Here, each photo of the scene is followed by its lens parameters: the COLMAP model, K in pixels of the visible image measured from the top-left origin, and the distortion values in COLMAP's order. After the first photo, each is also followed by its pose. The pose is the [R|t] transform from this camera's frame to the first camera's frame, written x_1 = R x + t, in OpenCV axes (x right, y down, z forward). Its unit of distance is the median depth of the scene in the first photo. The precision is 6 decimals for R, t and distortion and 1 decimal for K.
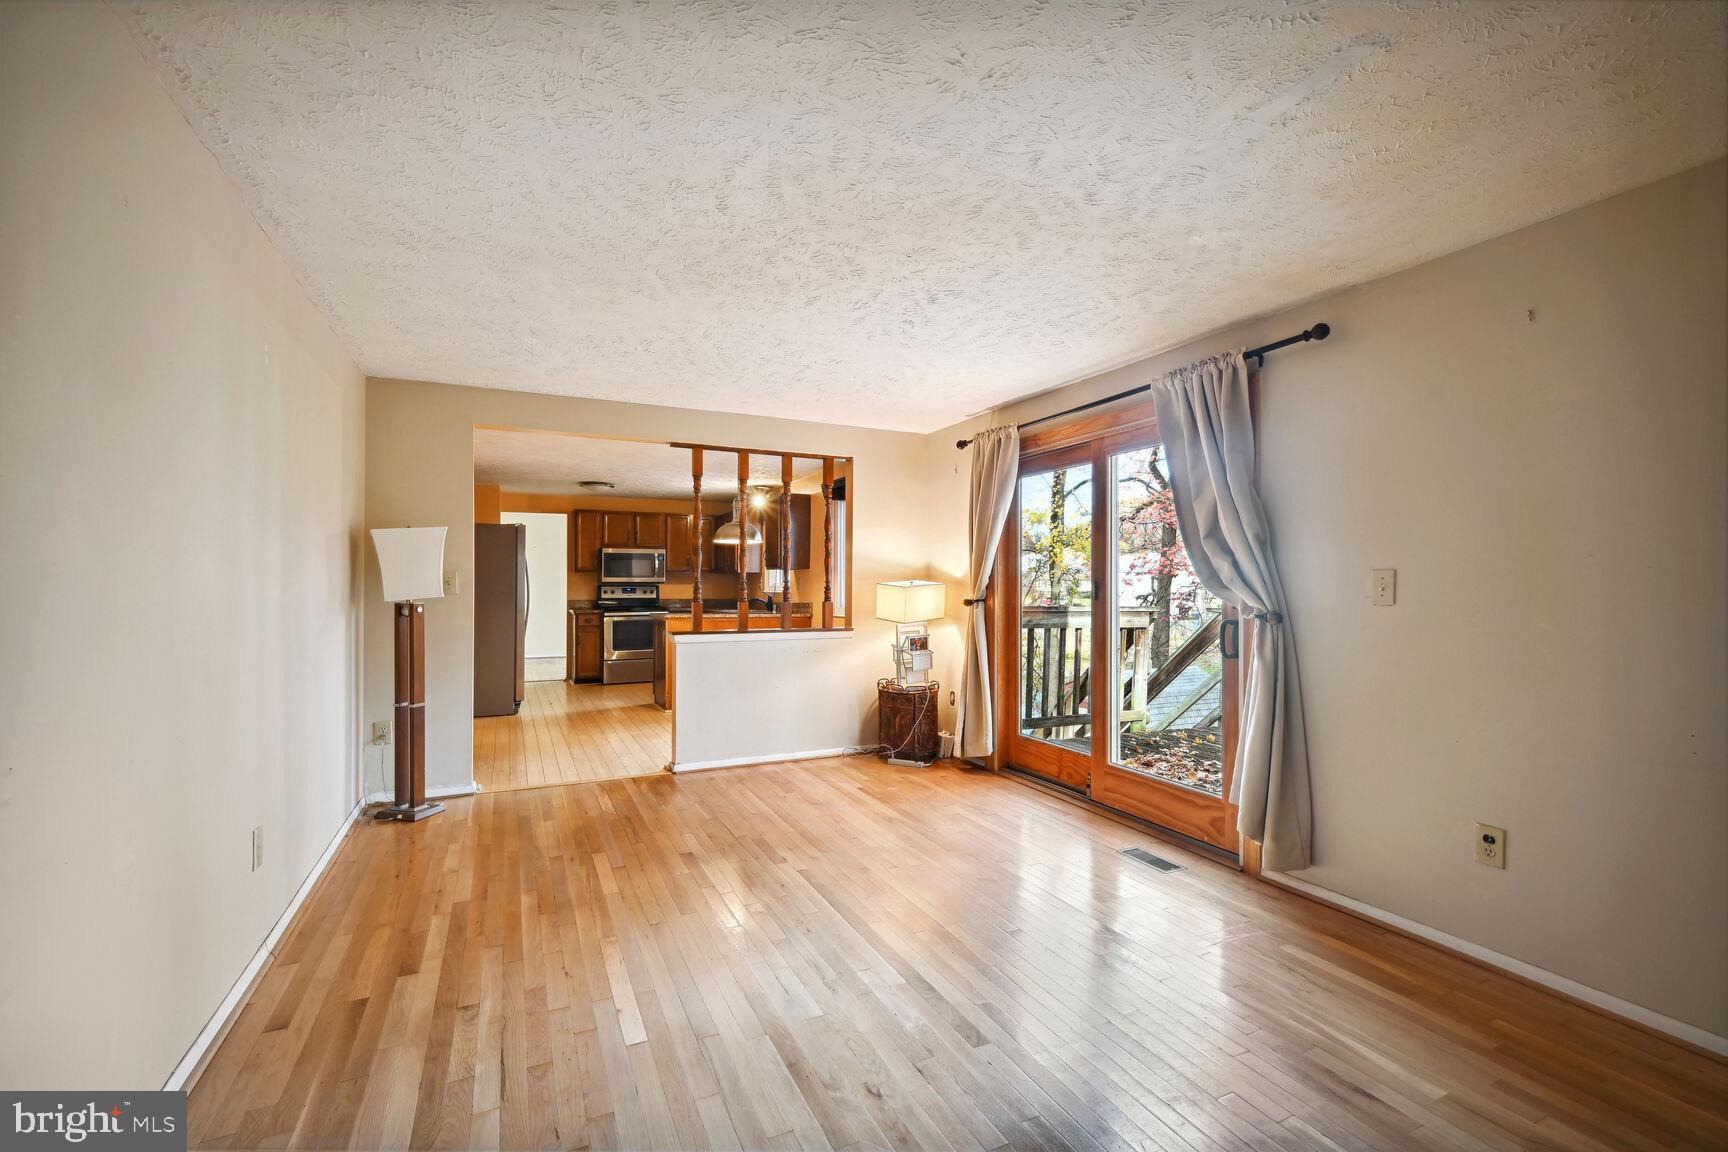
lens RADIAL K [[757.1, 0, 869.2], [0, 757.1, 582.4], [0, 0, 1]] dist [0.001532, 0.000665]
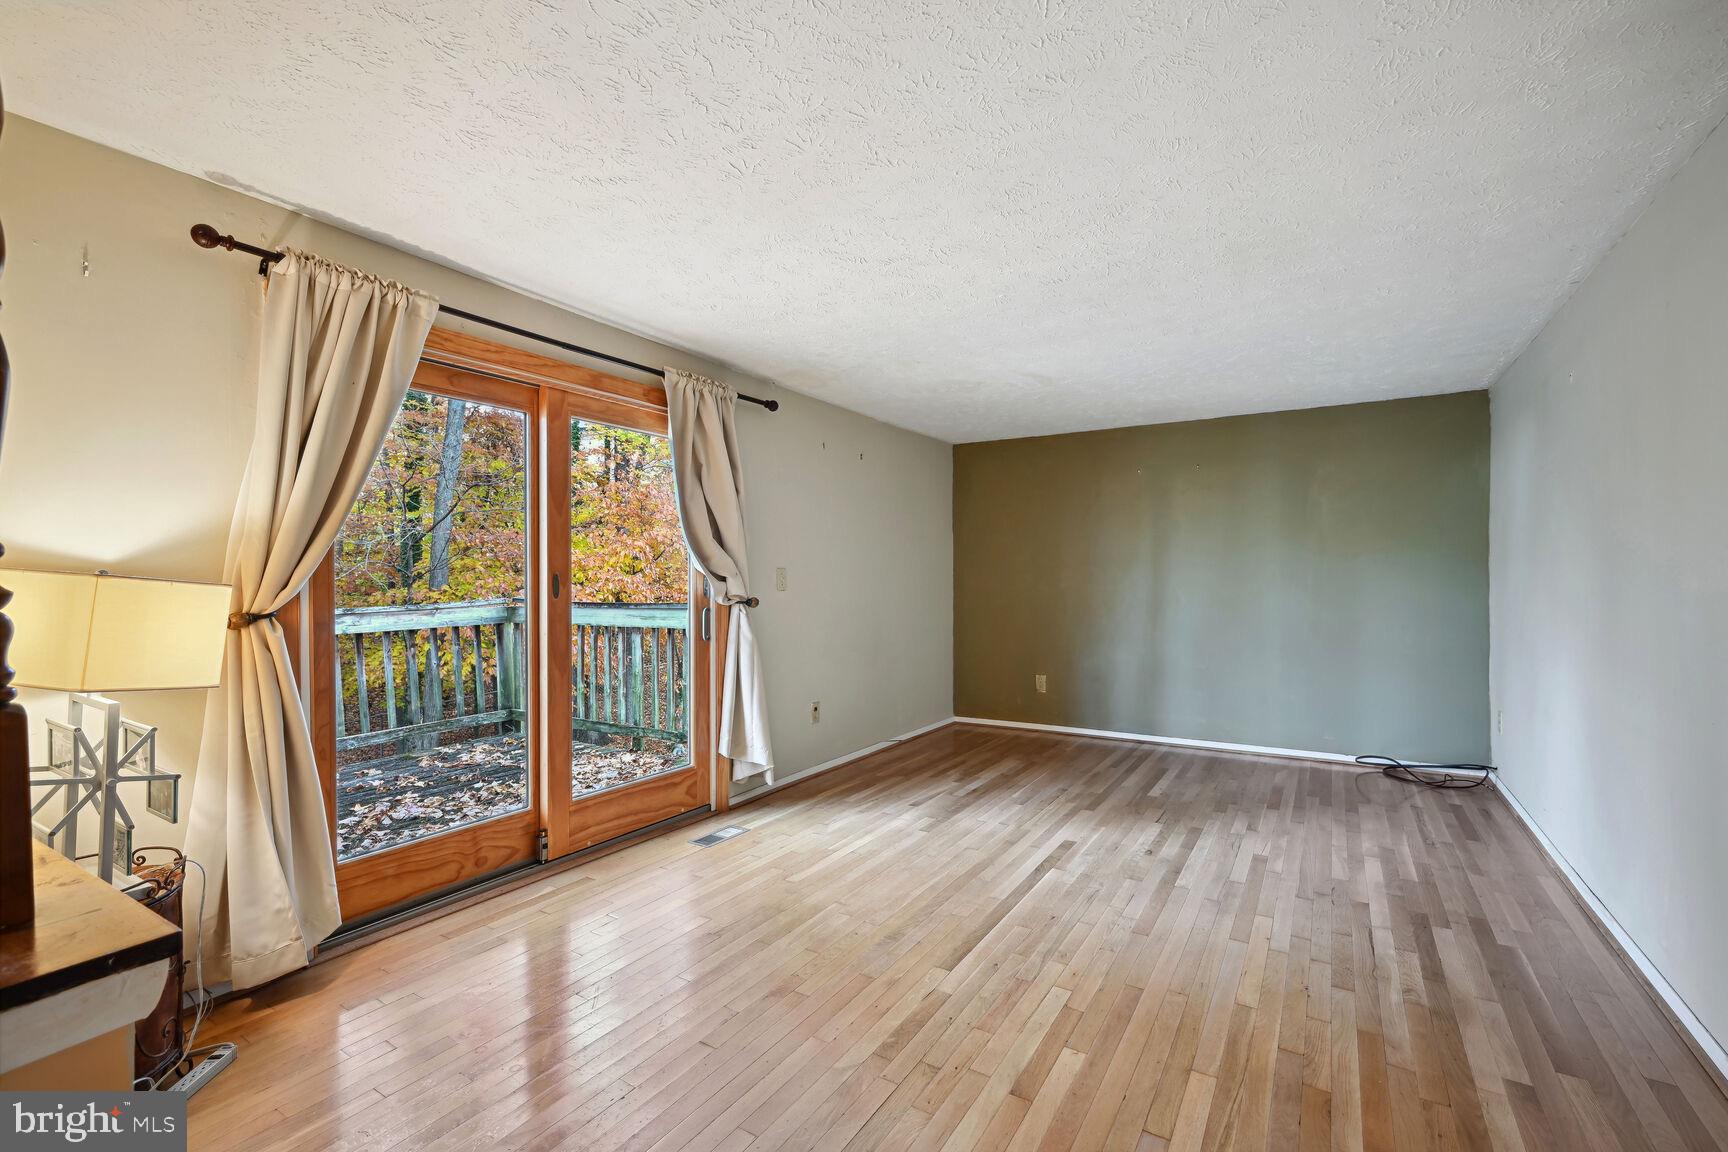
lens RADIAL K [[757.1, 0, 869.2], [0, 757.1, 582.4], [0, 0, 1]] dist [0.001532, 0.000665]
pose [[-0.544789, -0.007094, 0.838543, -0.559084], [-0.002354, 0.999973, 0.006930, 0.001299], [-0.838570, 0.001801, -0.544792, 1.236634]]
